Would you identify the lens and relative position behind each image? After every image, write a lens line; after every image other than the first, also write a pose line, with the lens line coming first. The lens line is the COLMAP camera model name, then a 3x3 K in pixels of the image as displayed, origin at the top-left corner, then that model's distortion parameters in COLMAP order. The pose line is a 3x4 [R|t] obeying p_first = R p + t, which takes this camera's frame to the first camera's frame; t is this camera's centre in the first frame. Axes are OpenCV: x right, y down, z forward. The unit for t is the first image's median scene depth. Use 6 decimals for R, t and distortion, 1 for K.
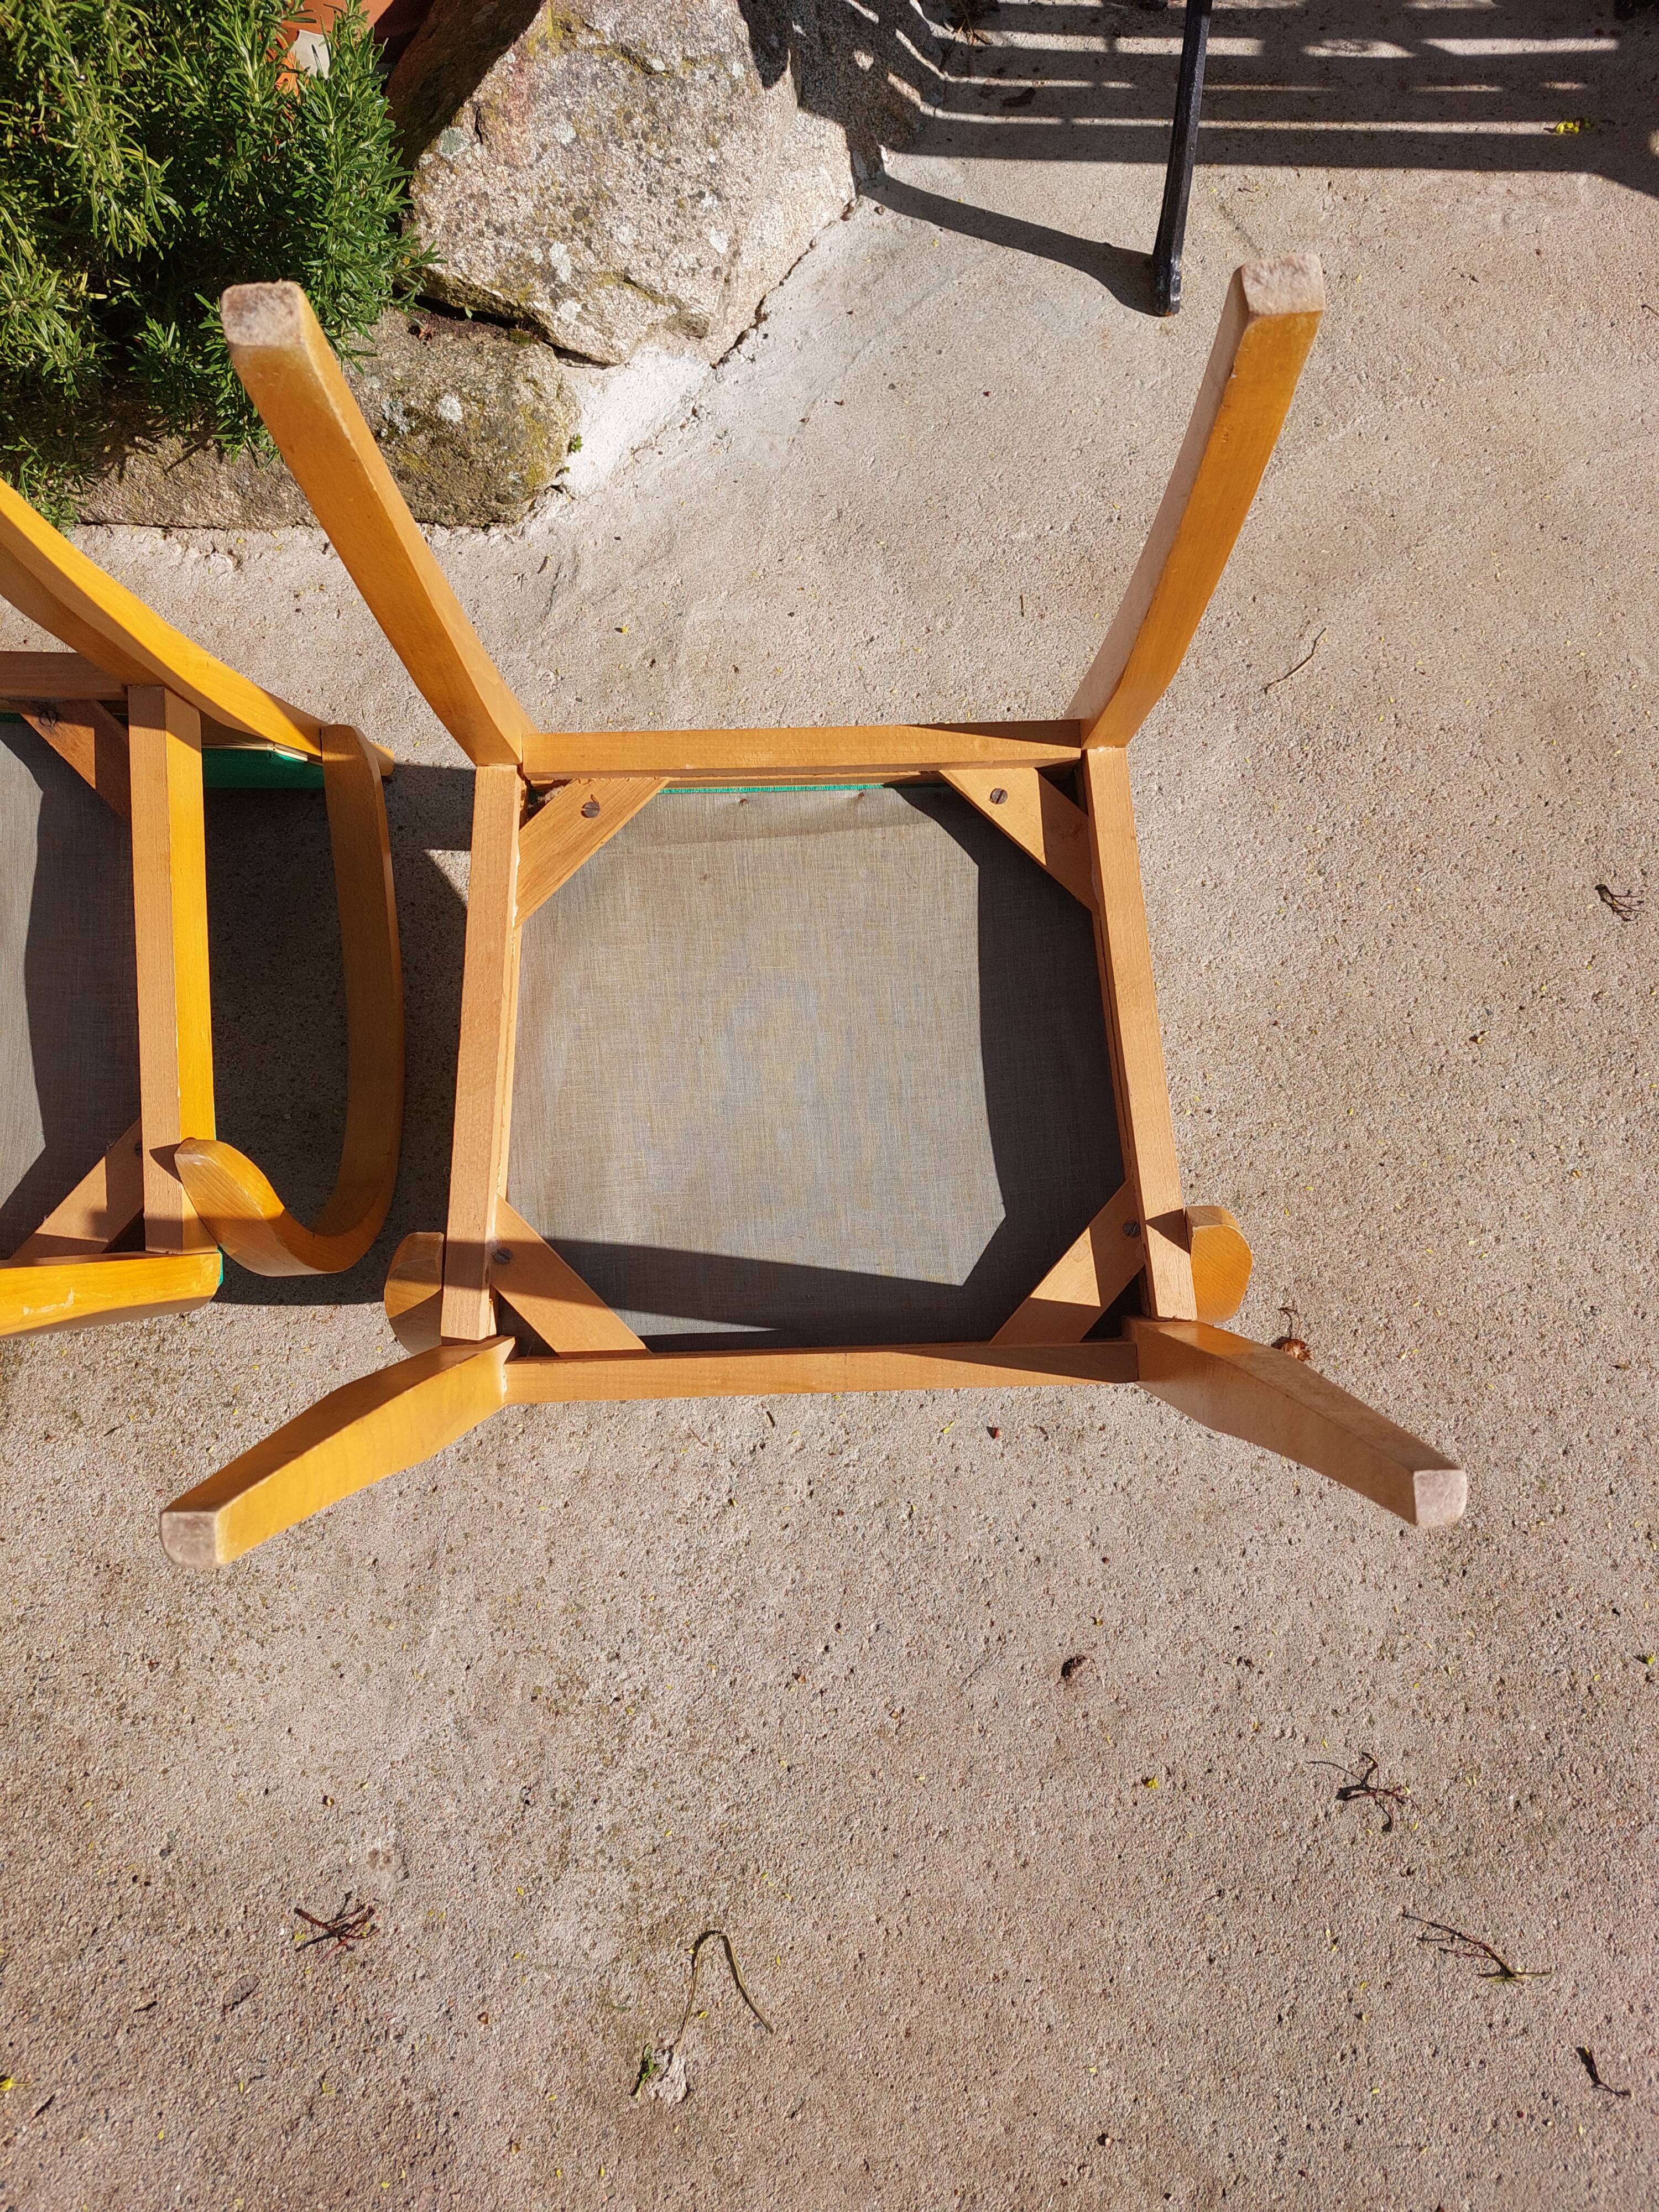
lens RADIAL K [[1617.3, 0, 878.9], [0, 1617.3, 1137.8], [0, 0, 1]] dist [0.045582, -0.044097]
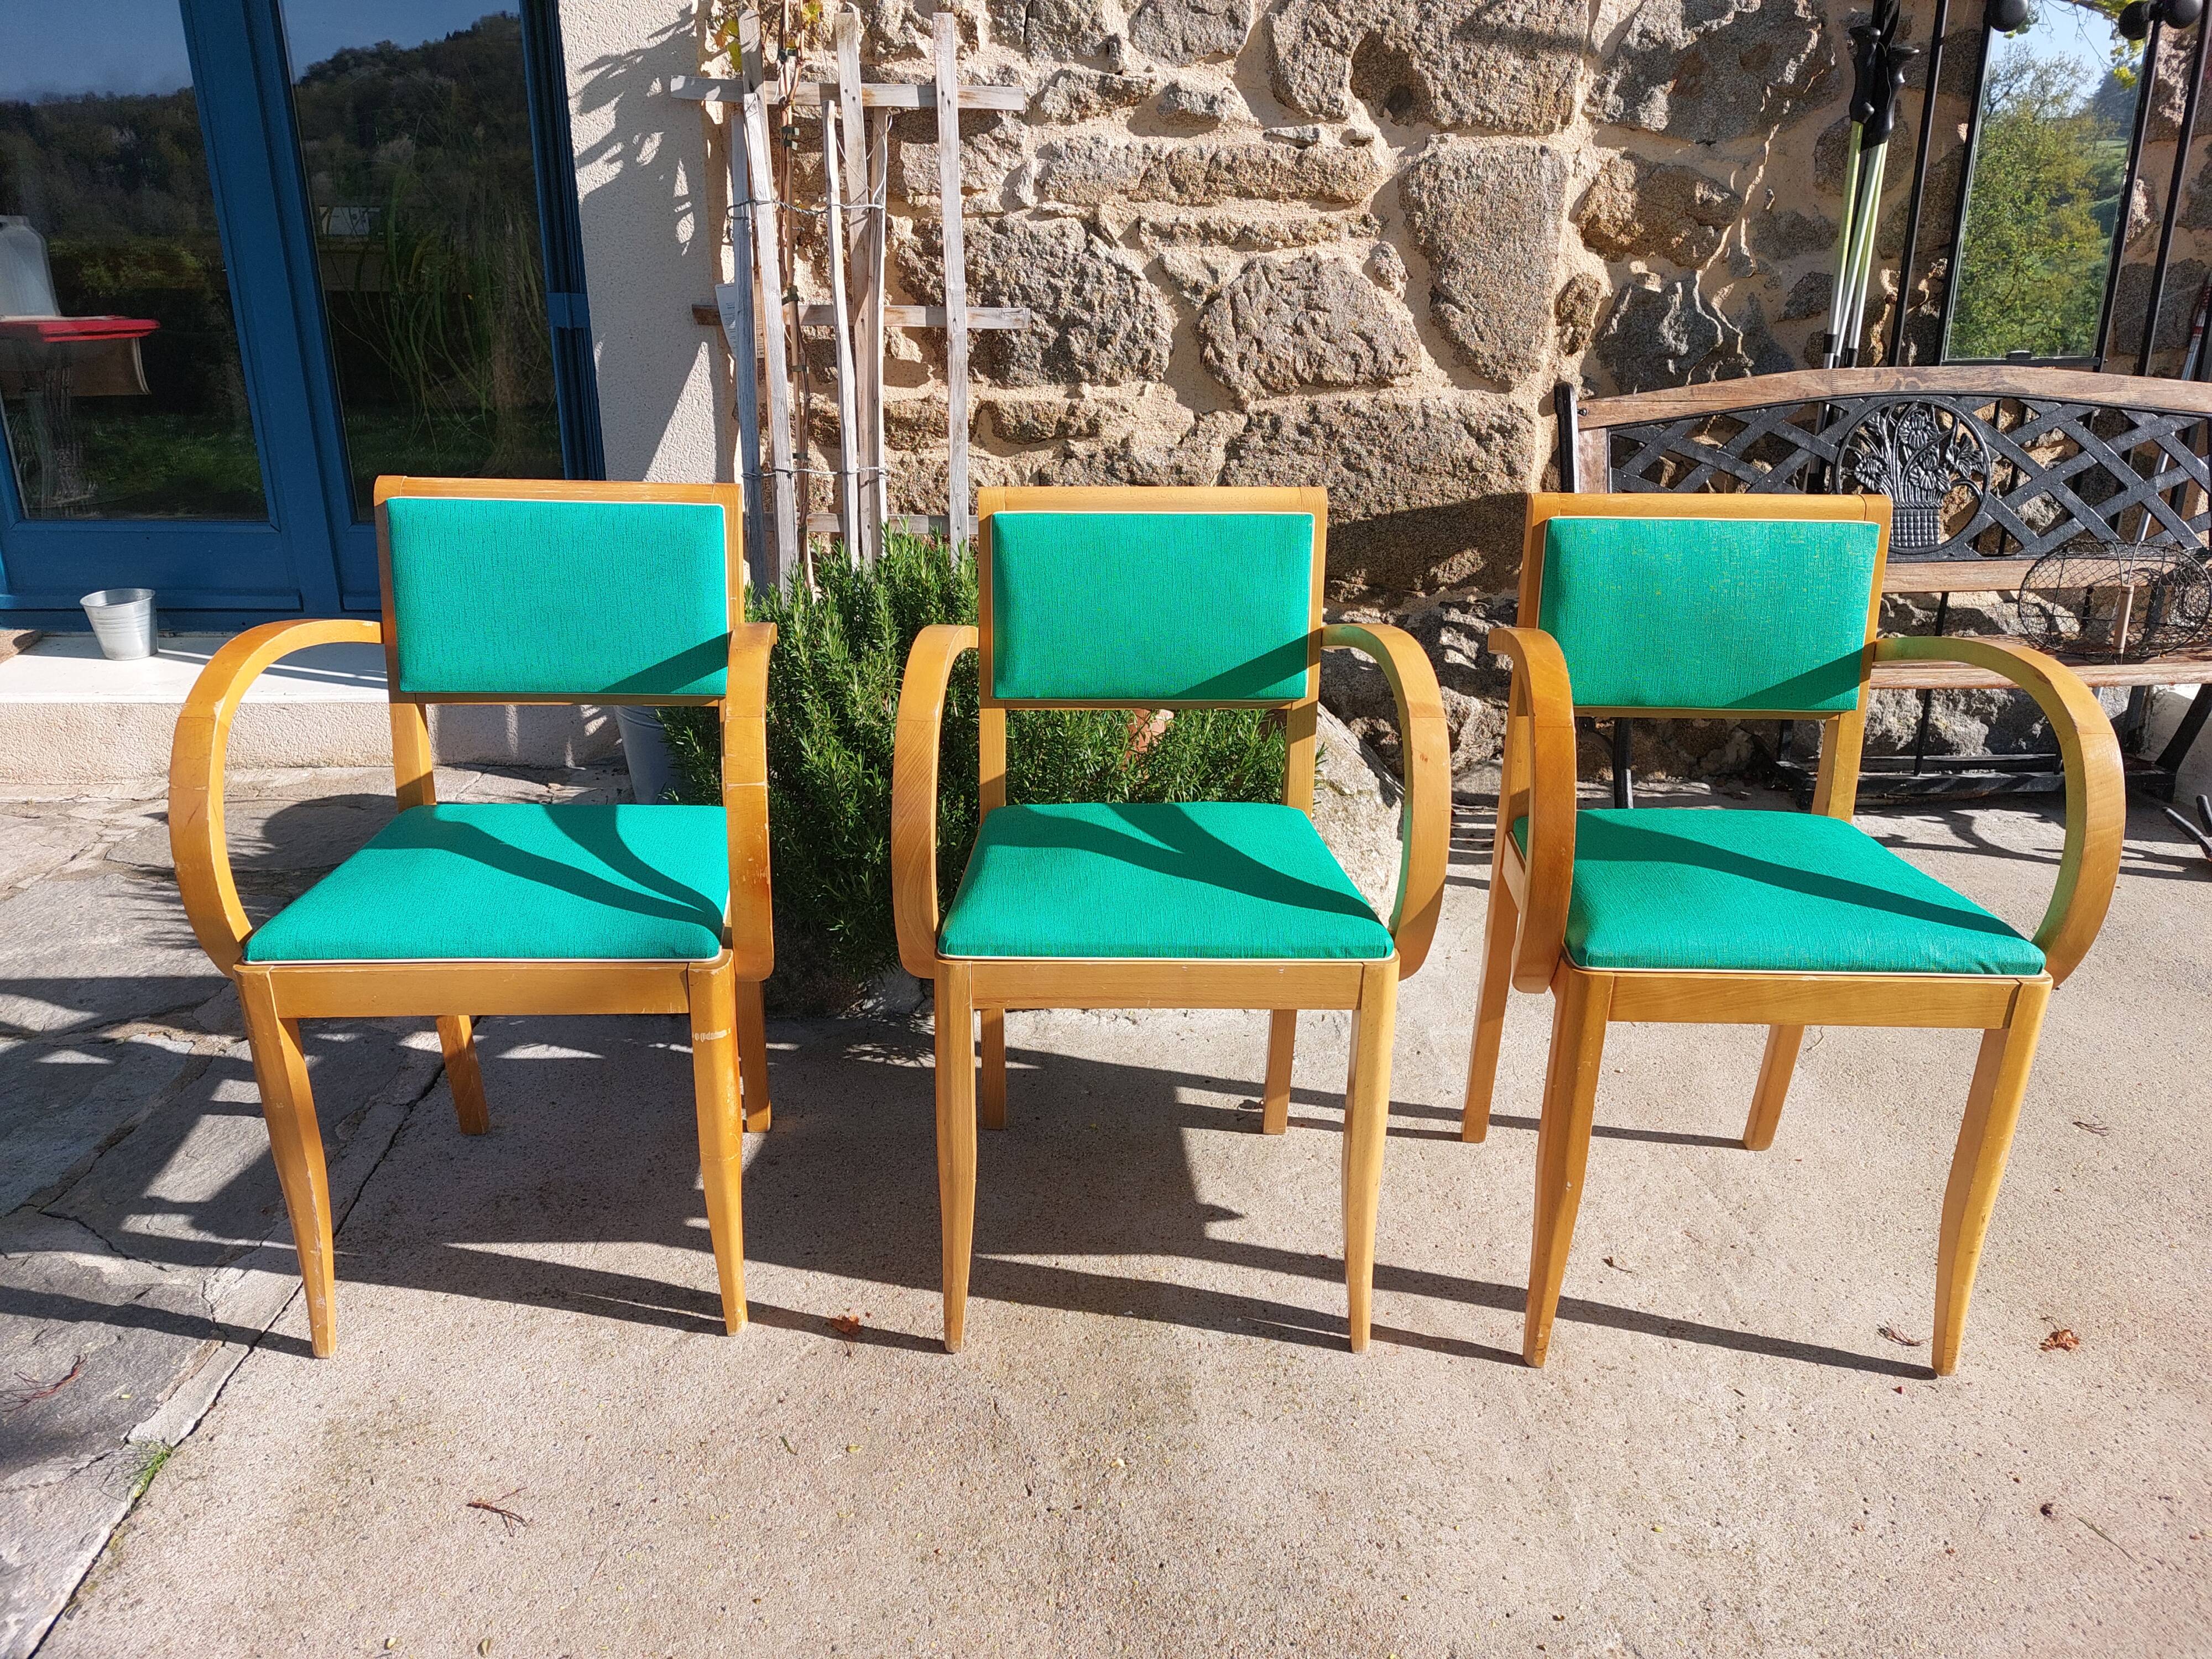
lens RADIAL K [[1617.3, 0, 1088.3], [0, 1617.3, 815.4], [0, 0, 1]] dist [0.045582, -0.044097]
pose [[0.994470, -0.022317, 0.102624, -0.616319], [0.089004, 0.697800, -0.710741, 0.634285], [-0.055749, 0.715944, 0.695928, -0.232635]]
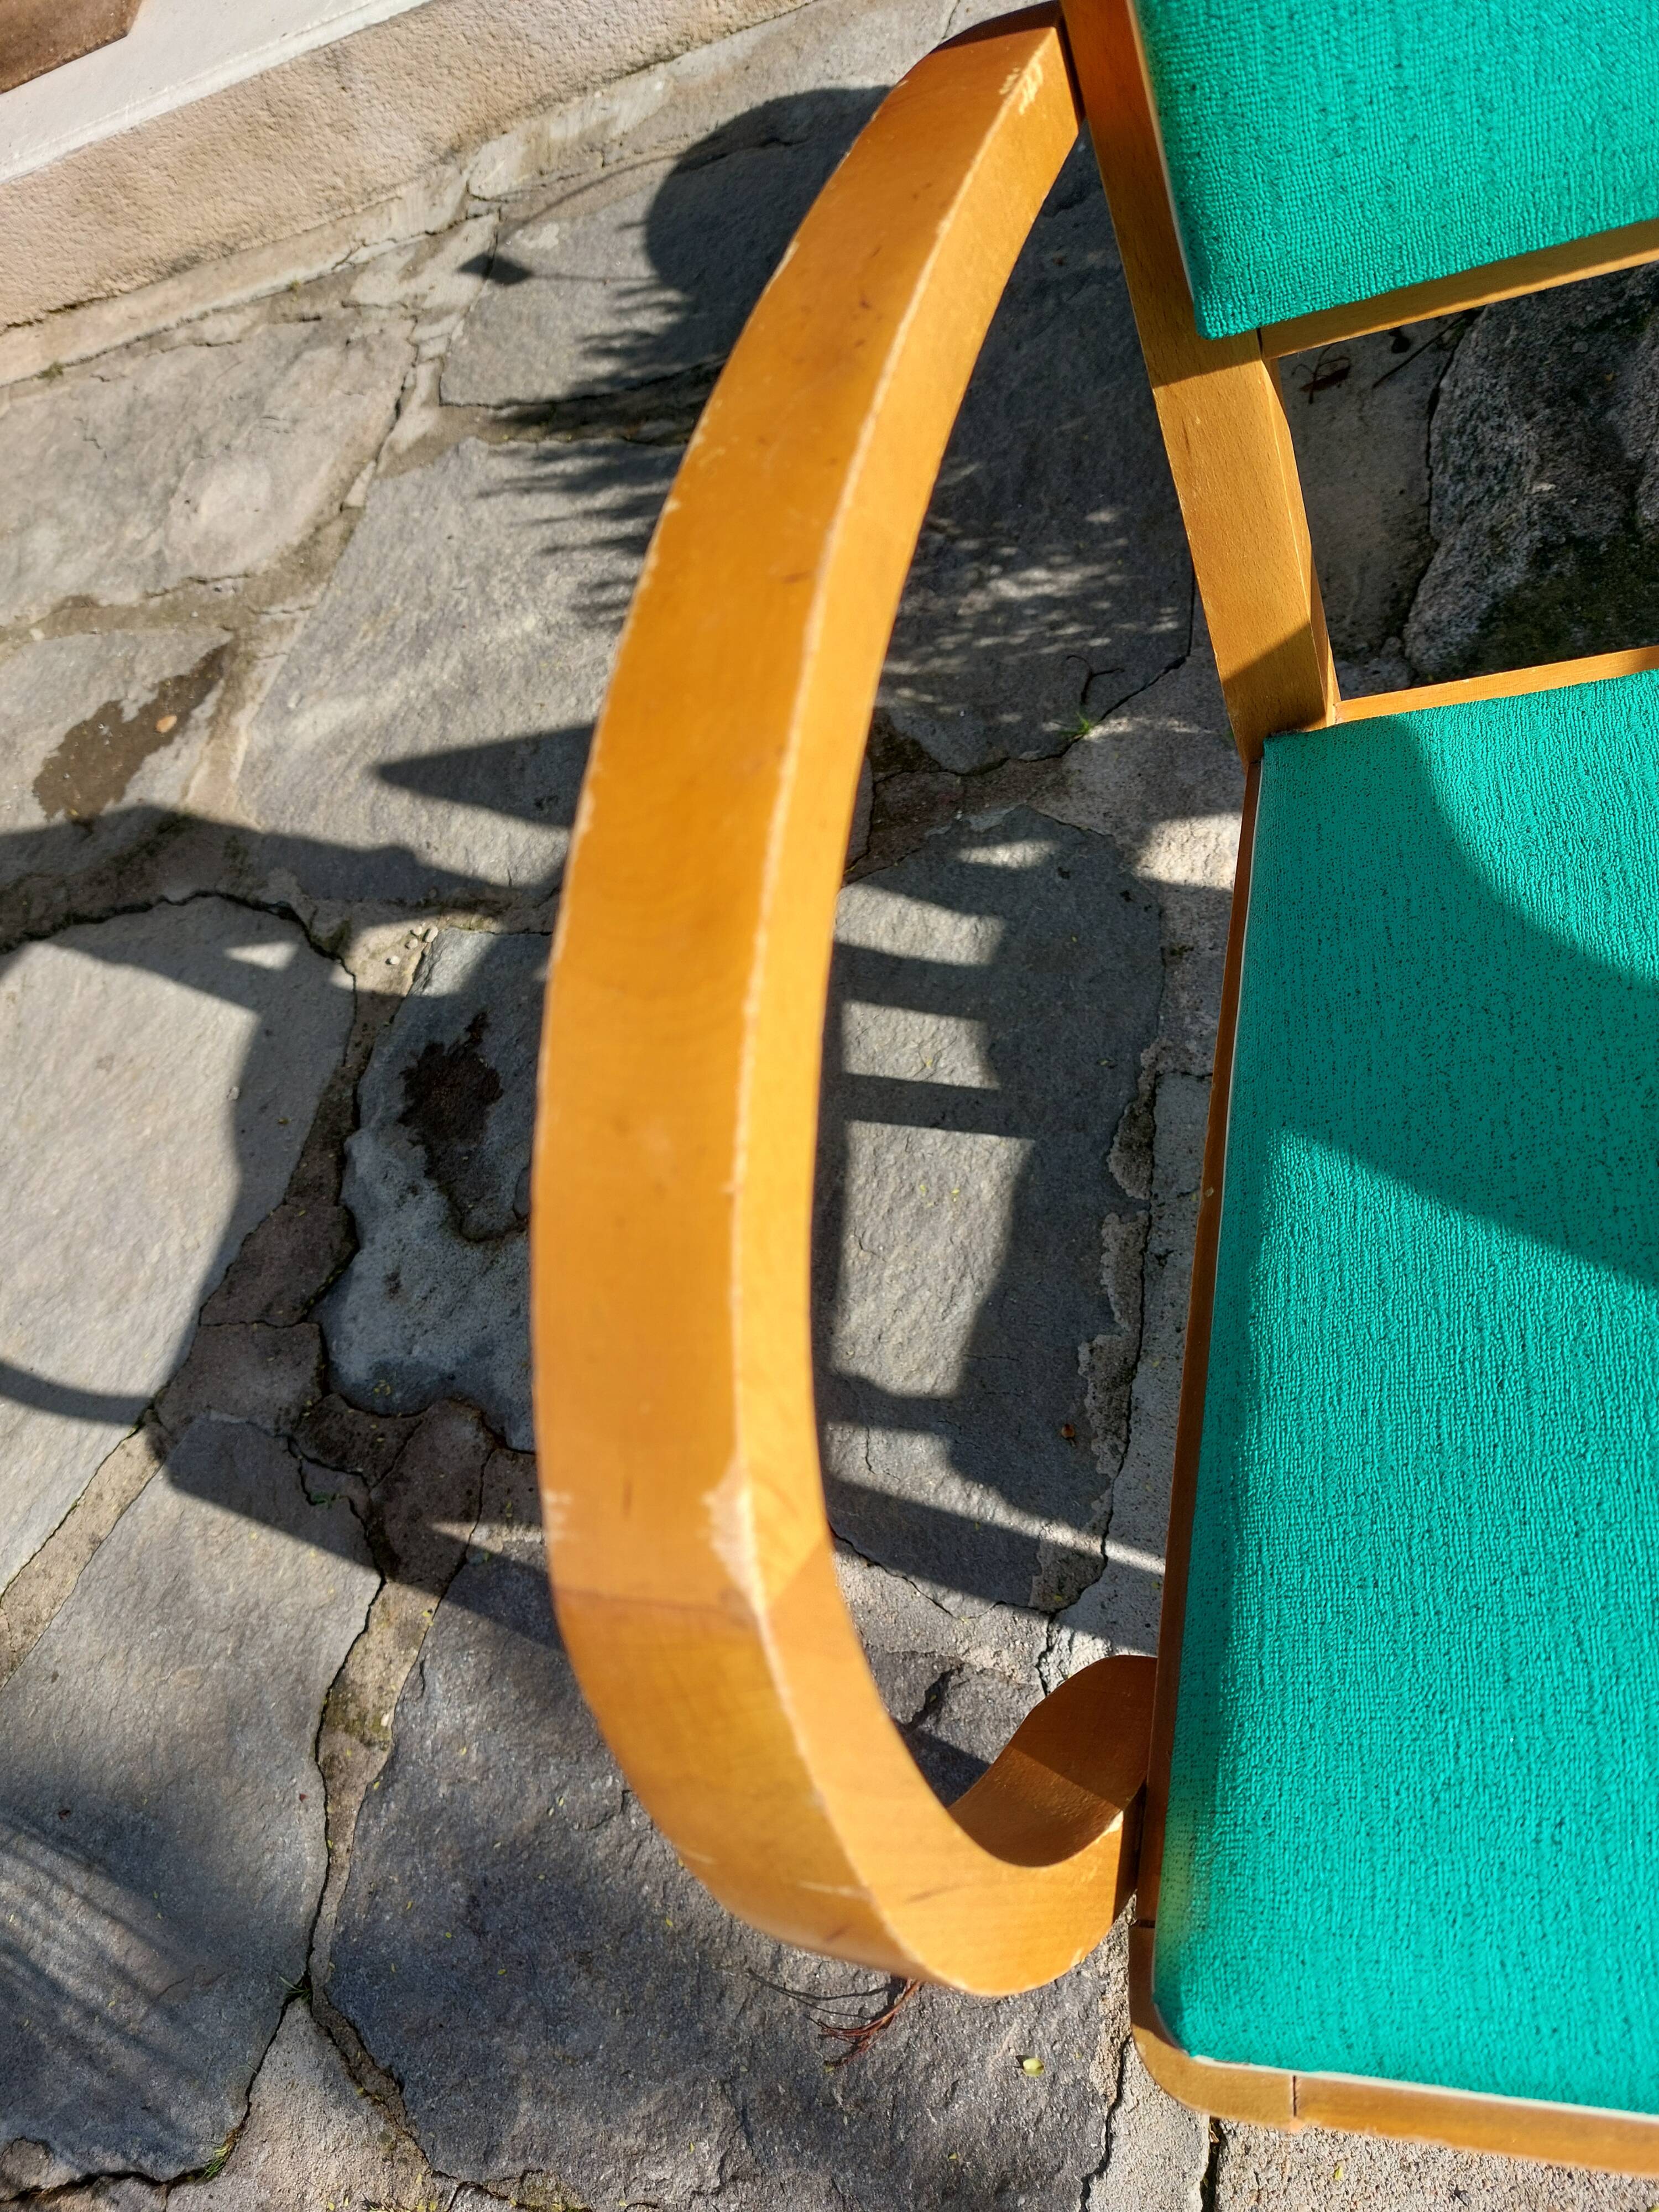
lens RADIAL K [[1617.3, 0, 835.2], [0, 1617.3, 1110.9], [0, 0, 1]] dist [0.045582, -0.044097]
pose [[0.917966, -0.126763, -0.375858, -0.977895], [0.100547, 0.990975, -0.088650, -0.219765], [0.383704, 0.043586, 0.922427, 0.320431]]
